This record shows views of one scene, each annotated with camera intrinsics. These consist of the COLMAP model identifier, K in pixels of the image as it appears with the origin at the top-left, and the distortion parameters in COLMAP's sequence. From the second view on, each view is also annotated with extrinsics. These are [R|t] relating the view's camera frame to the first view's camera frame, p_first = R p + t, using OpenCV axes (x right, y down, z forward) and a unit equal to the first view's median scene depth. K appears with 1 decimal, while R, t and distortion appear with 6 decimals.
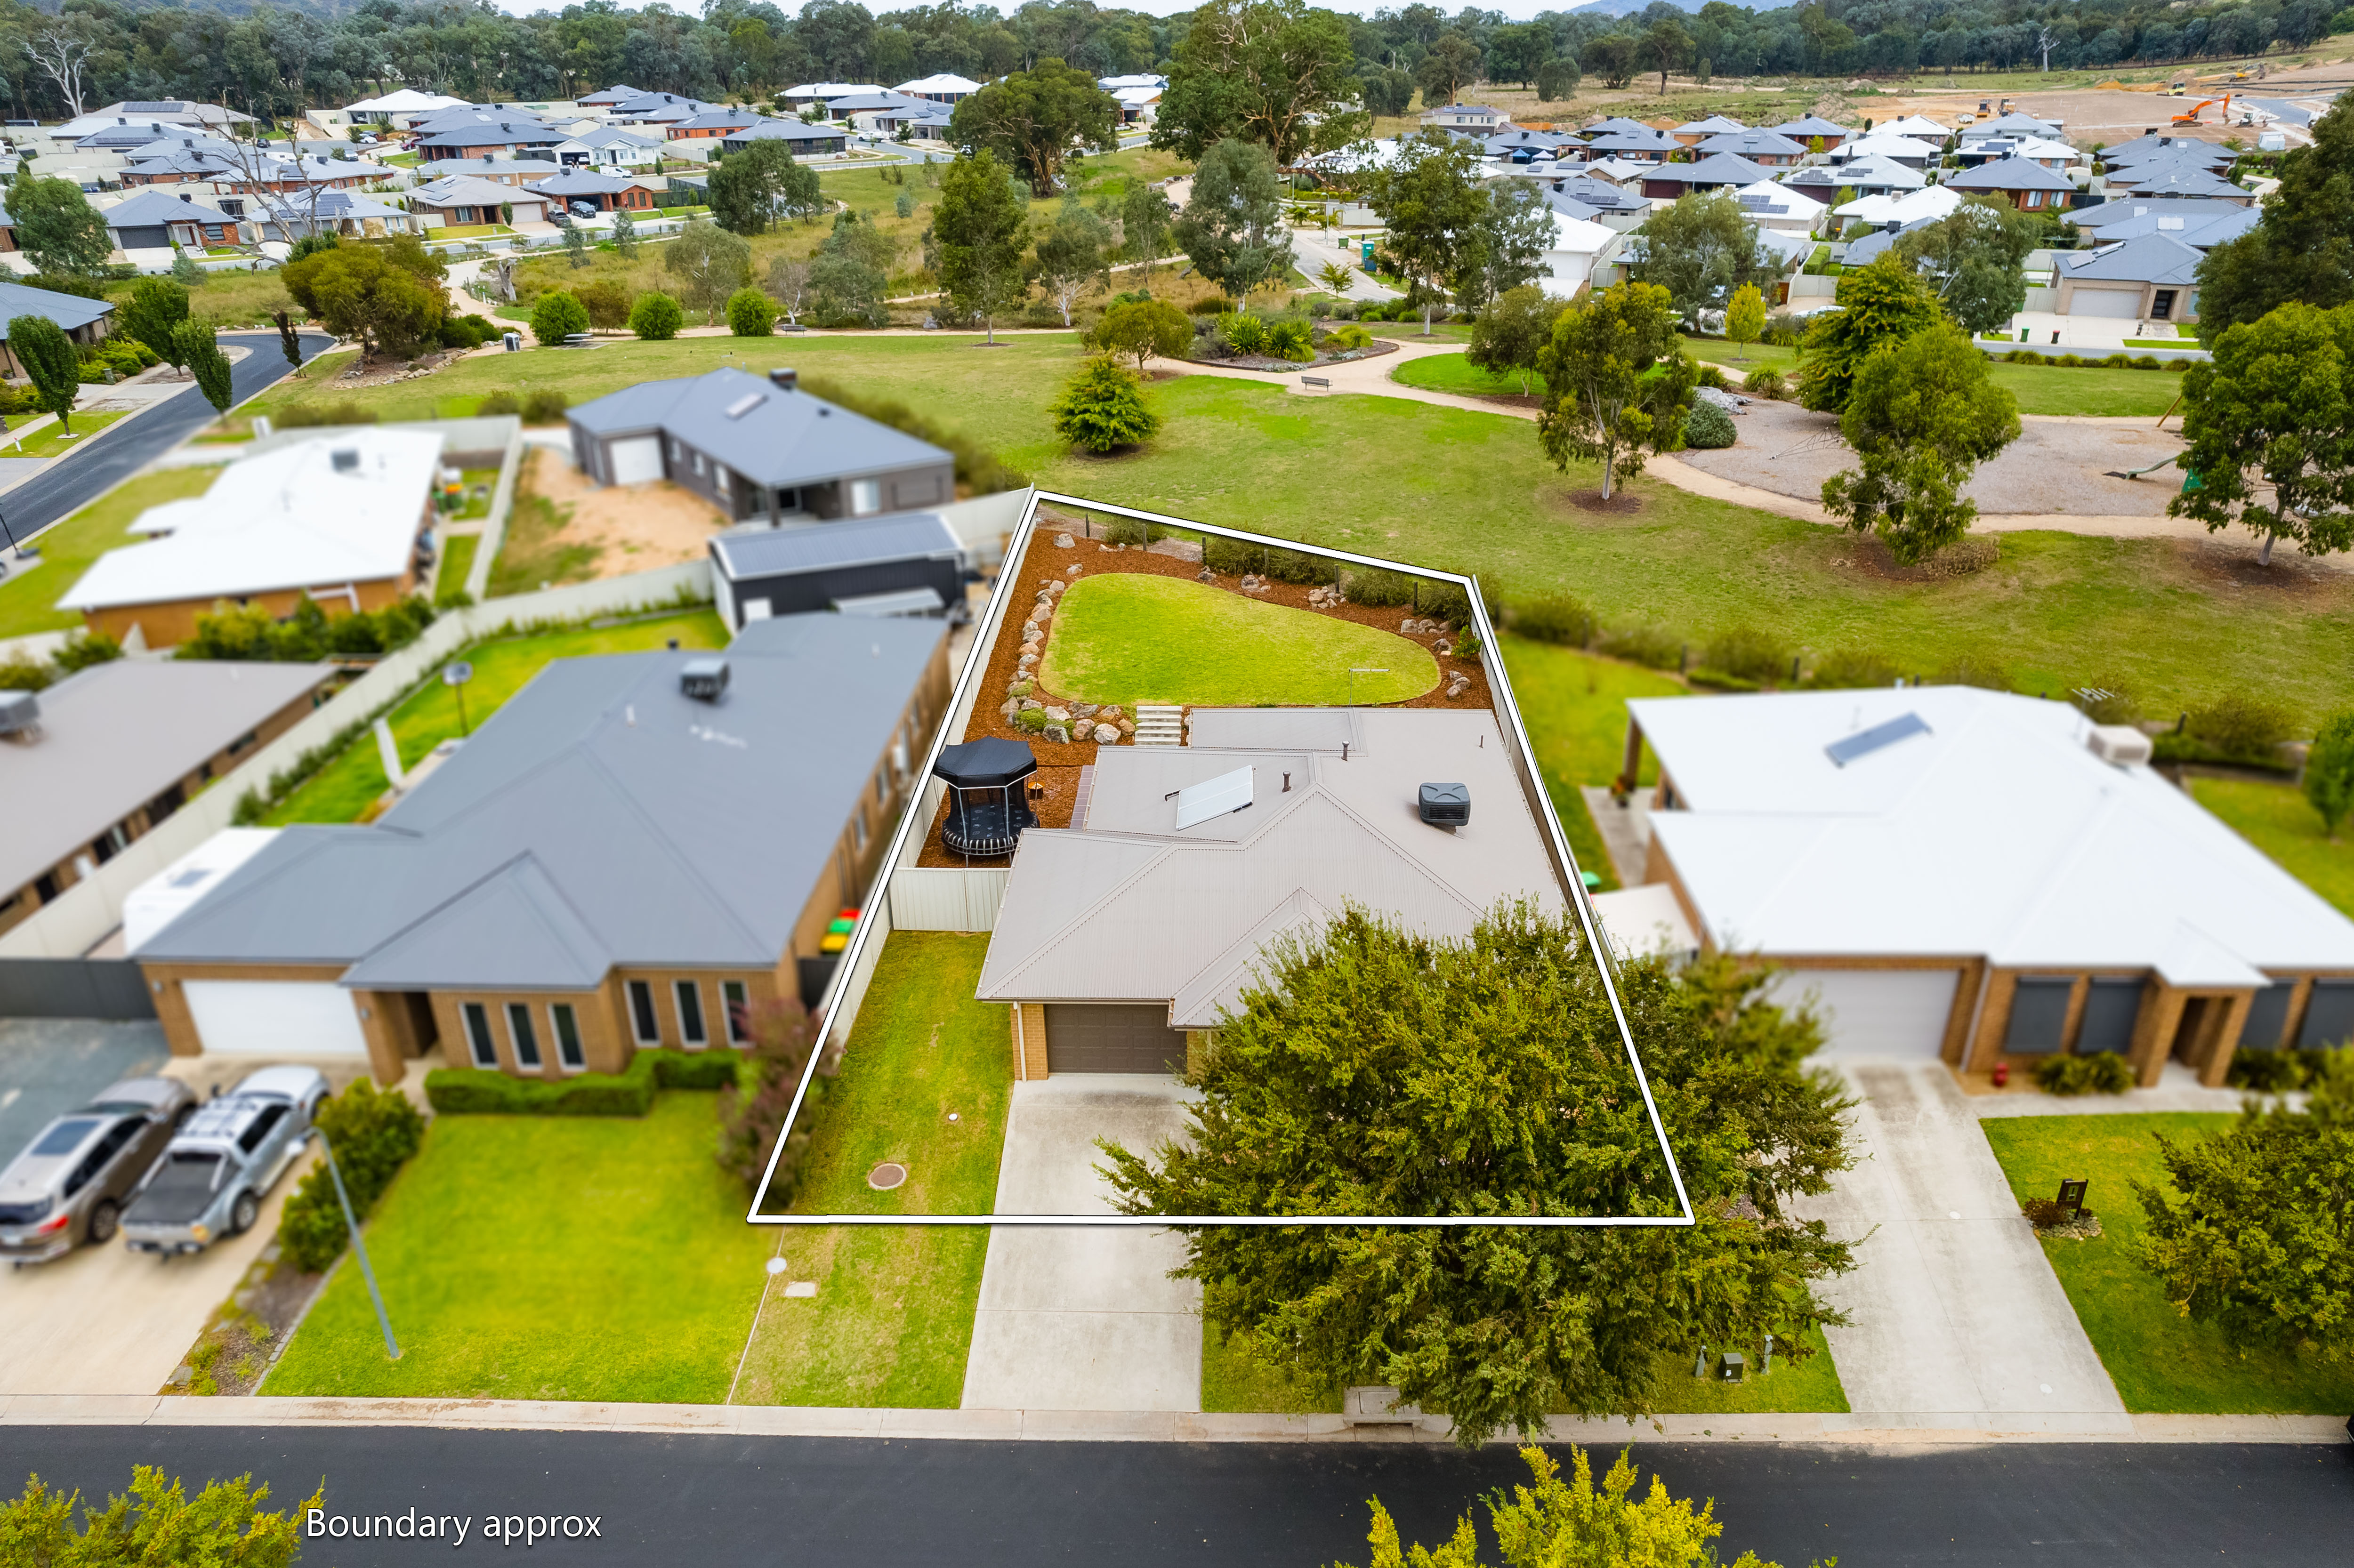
lens RADIAL K [[1552.9, 0, 1202.9], [0, 1552.9, 835.4], [0, 0, 1]] dist [-0.072430, 0.059119]
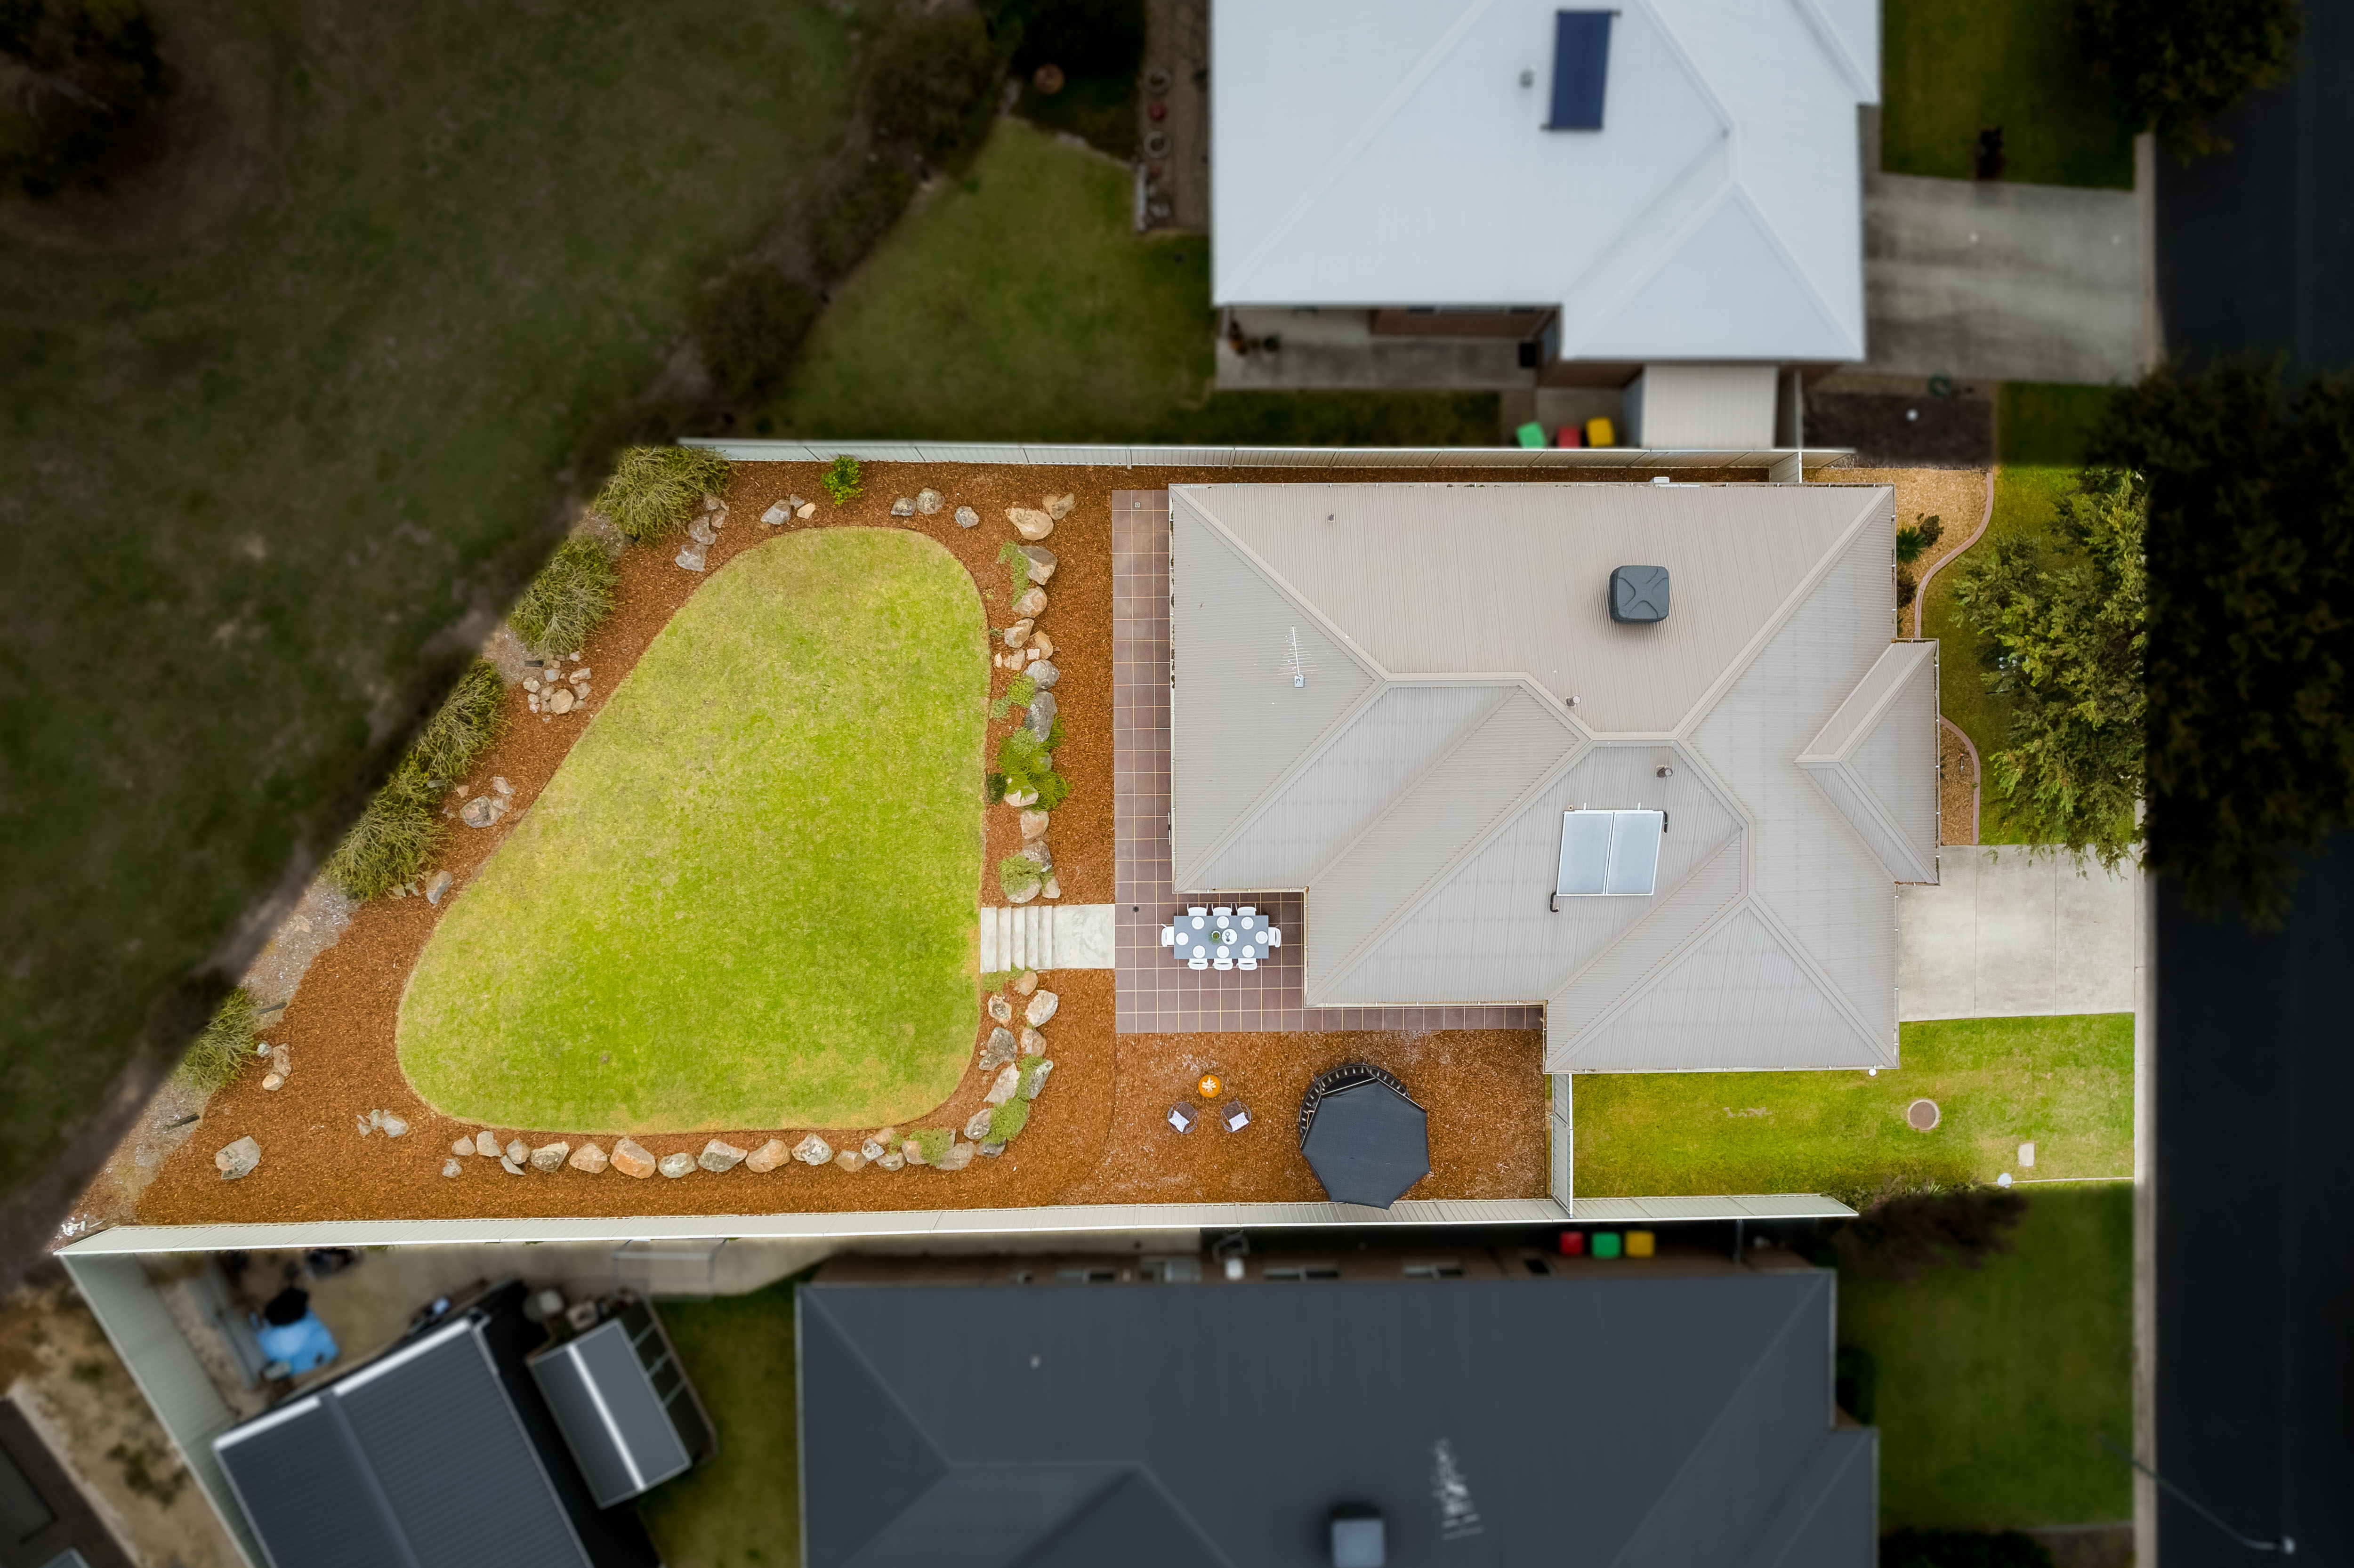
lens RADIAL K [[1552.9, 0, 1202.9], [0, 1552.9, 835.4], [0, 0, 1]] dist [-0.072430, 0.059119]
pose [[-0.029301, -0.999552, 0.006029, 0.011969], [0.439846, -0.007477, 0.898042, -0.665381], [-0.897595, 0.028966, 0.439868, 0.599882]]
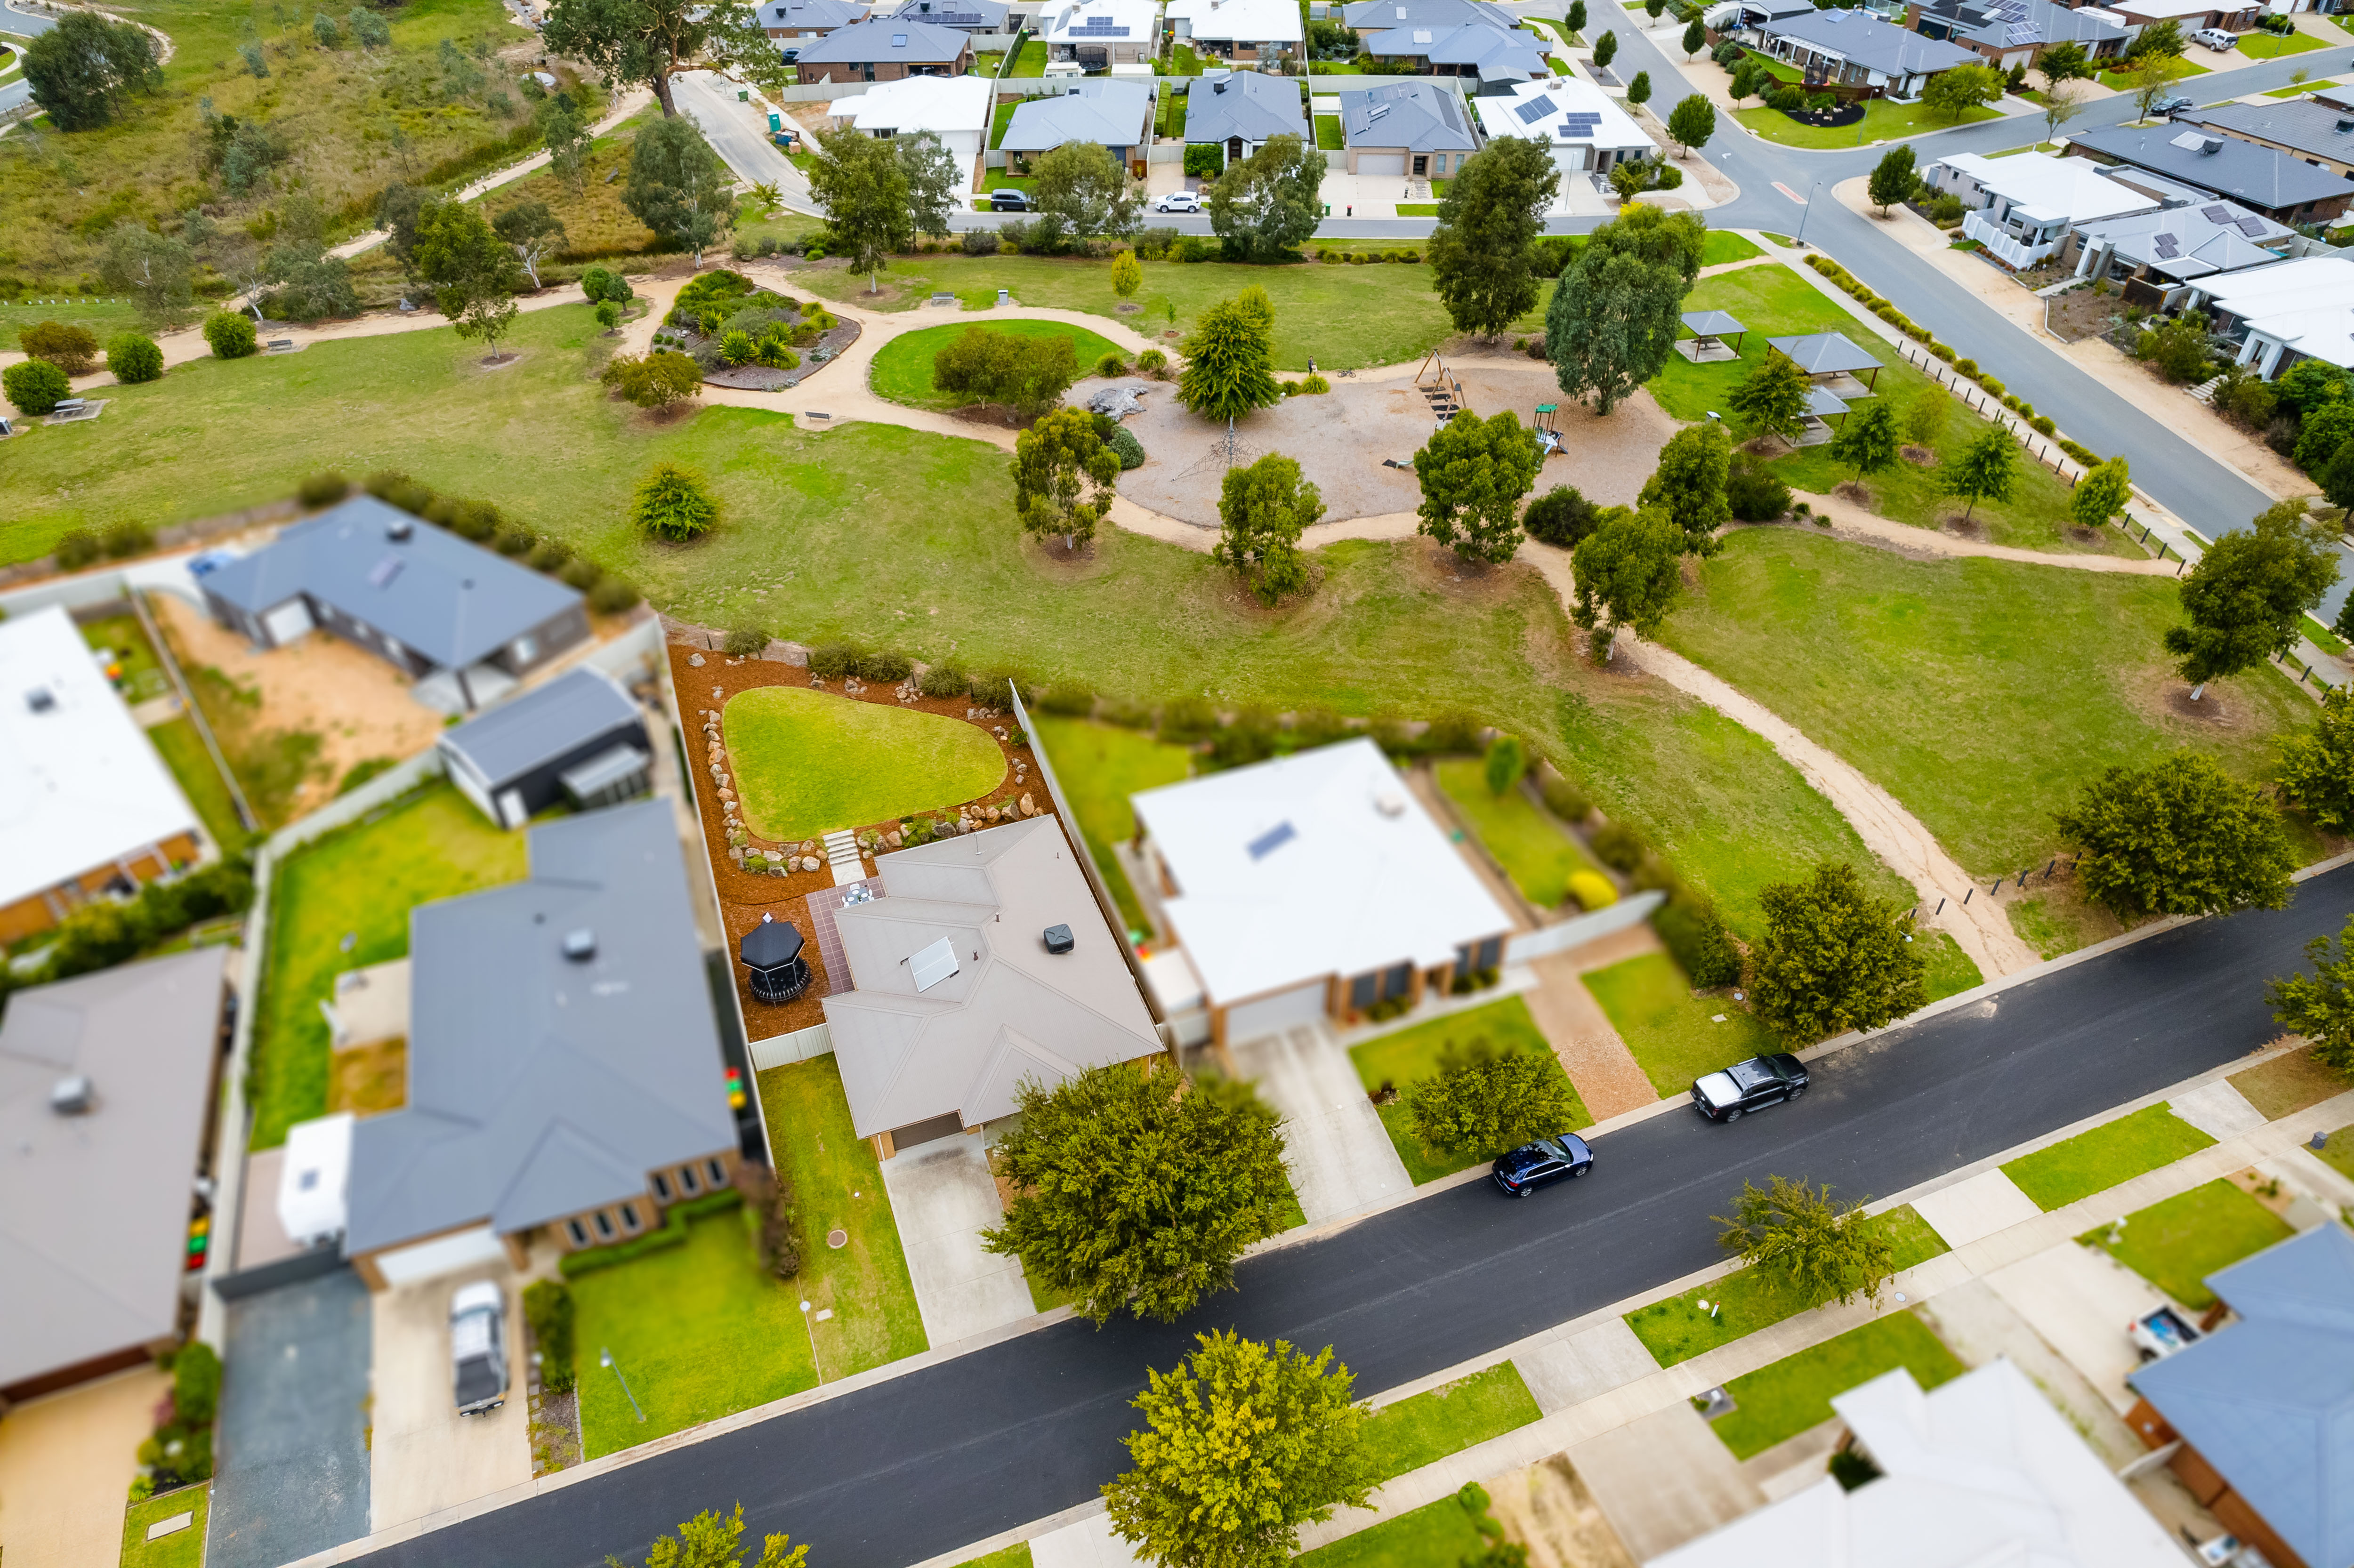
lens RADIAL K [[1485.8, 0, 1163.5], [0, 1485.8, 791.7], [0, 0, 1]] dist [-0.064555, 0.038674]
pose [[0.929749, -0.239248, 0.279871, -0.127695], [0.169151, 0.952701, 0.252485, -0.435674], [-0.327040, -0.187407, 0.926242, -0.452133]]
